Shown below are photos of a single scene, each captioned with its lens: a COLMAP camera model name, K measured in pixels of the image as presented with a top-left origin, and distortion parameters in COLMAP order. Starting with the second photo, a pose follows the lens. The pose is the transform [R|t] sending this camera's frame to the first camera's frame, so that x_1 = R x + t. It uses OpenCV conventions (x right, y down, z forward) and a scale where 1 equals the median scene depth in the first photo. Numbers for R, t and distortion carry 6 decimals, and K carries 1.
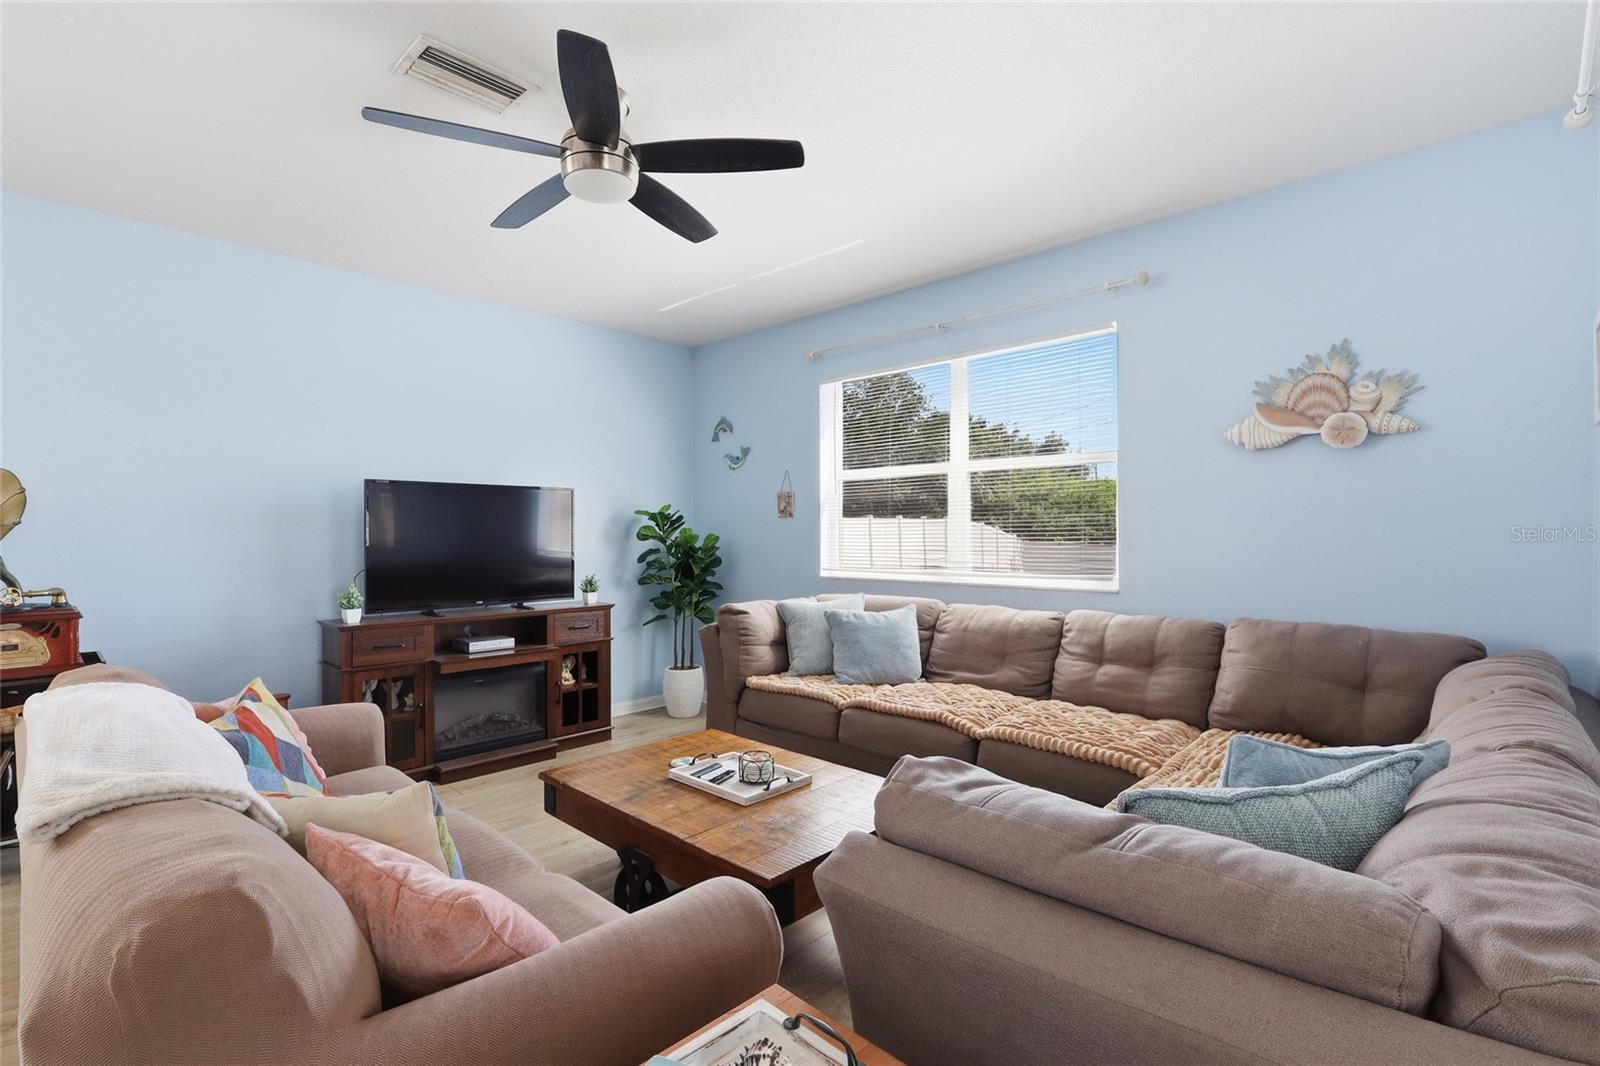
lens RADIAL K [[746.6, 0, 801.7], [0, 746.6, 540.0], [0, 0, 1]] dist [-0.004561, -0.000076]
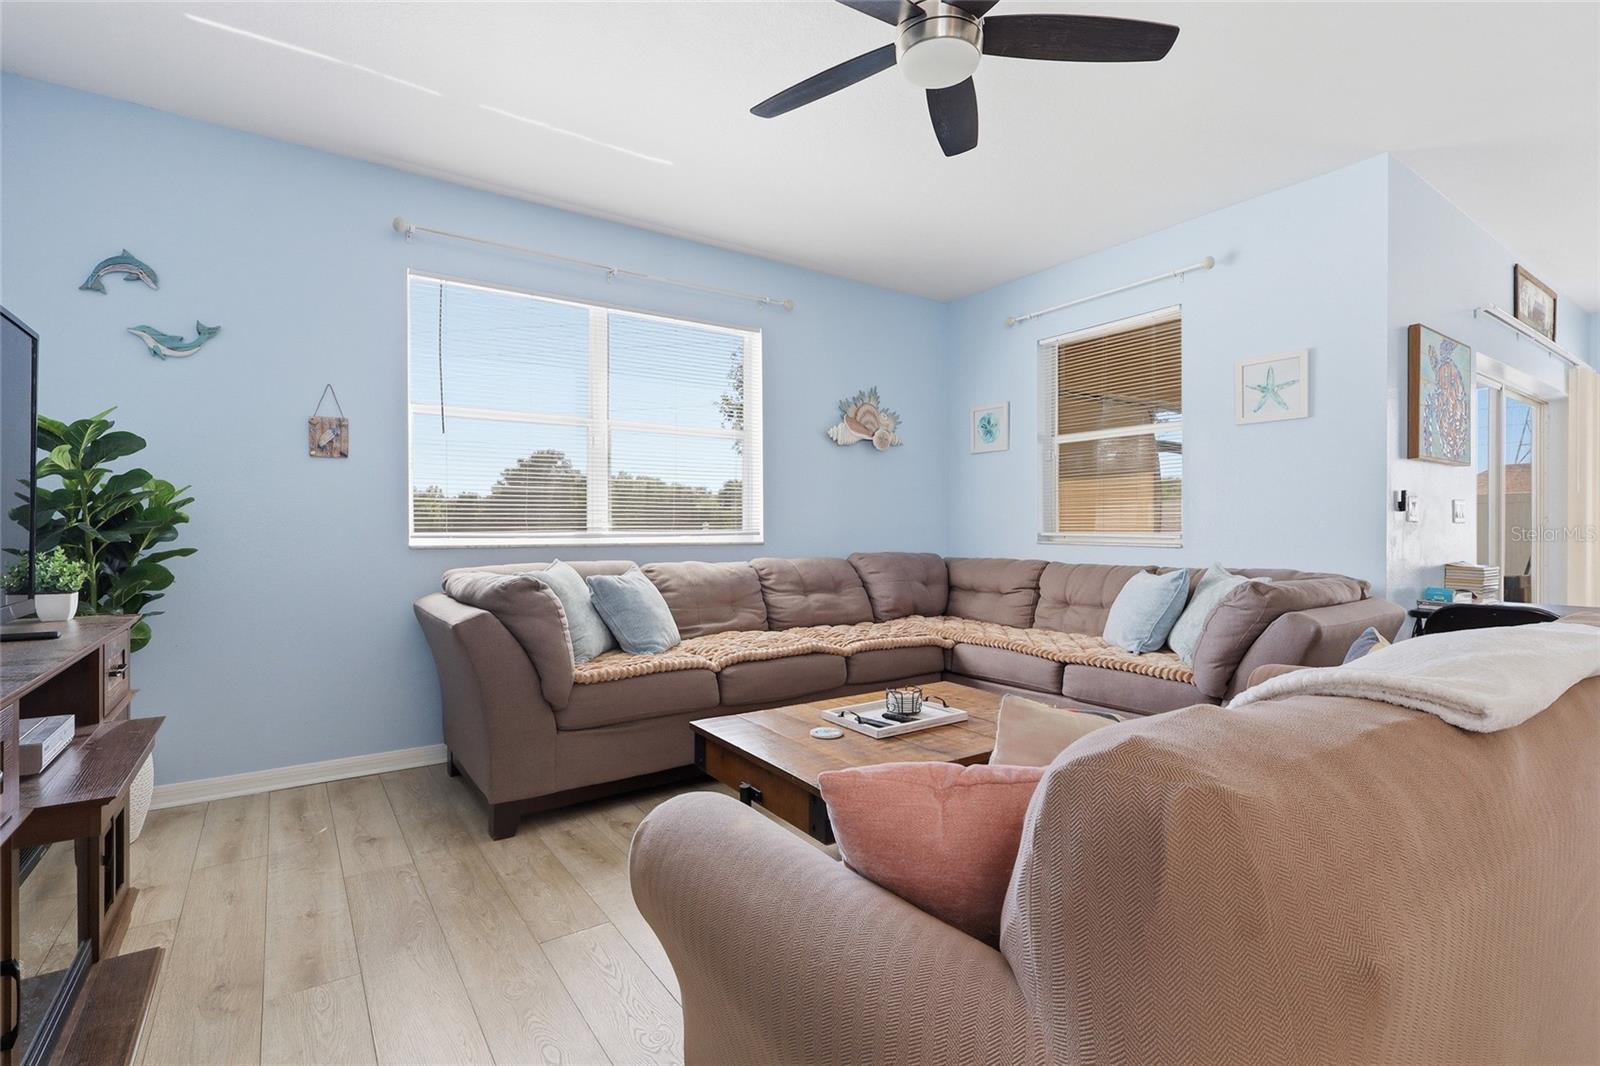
lens RADIAL K [[746.6, 0, 801.7], [0, 746.6, 540.0], [0, 0, 1]] dist [-0.004561, -0.000076]
pose [[0.197003, -0.010923, 0.980342, -0.755641], [0.007675, 0.999924, 0.009599, 0.049194], [-0.980373, 0.005633, 0.197072, 0.641682]]
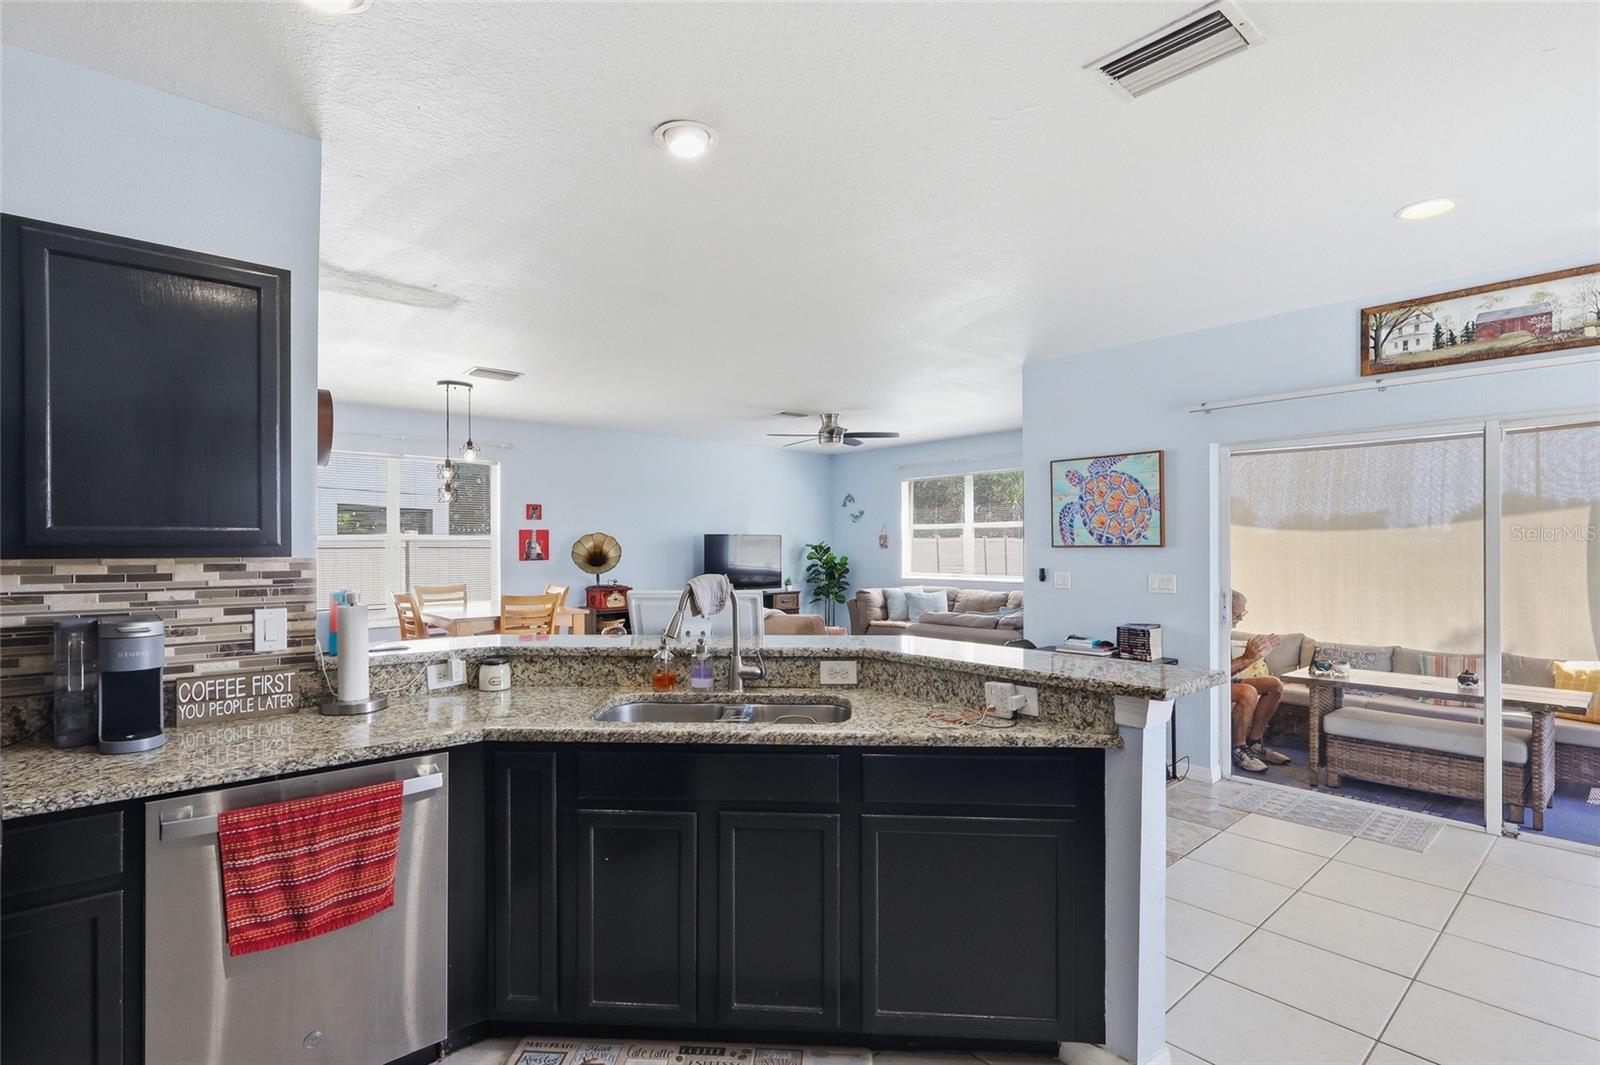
lens RADIAL K [[762.9, 0, 802.8], [0, 762.9, 546.7], [0, 0, 1]] dist [0.000216, 0.000043]
pose [[0.995896, -0.001126, -0.090503, -0.068296], [0.000335, 0.999962, -0.008745, -0.021858], [0.090509, 0.008679, 0.995858, -1.343836]]
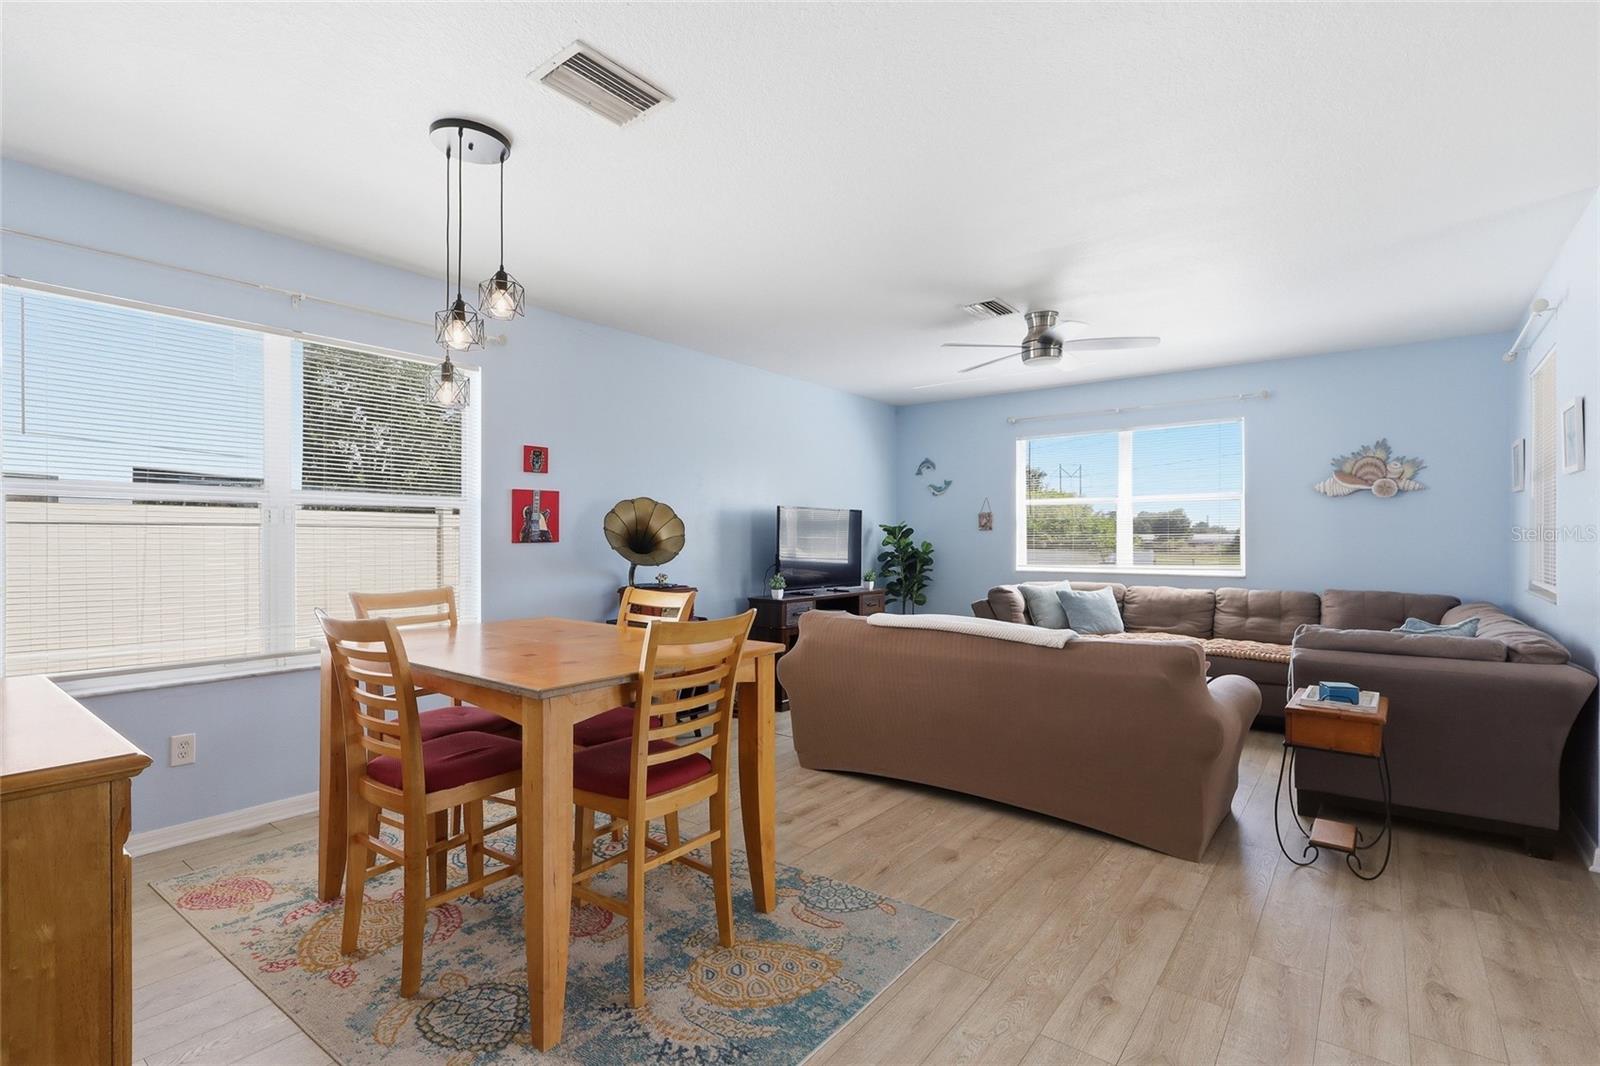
lens RADIAL K [[746.6, 0, 801.7], [0, 746.6, 540.0], [0, 0, 1]] dist [-0.004561, -0.000076]
pose [[0.995507, 0.003213, 0.094633, -0.687019], [-0.002529, 0.999970, -0.007345, 0.000453], [-0.094654, 0.007072, 0.995485, -0.546989]]
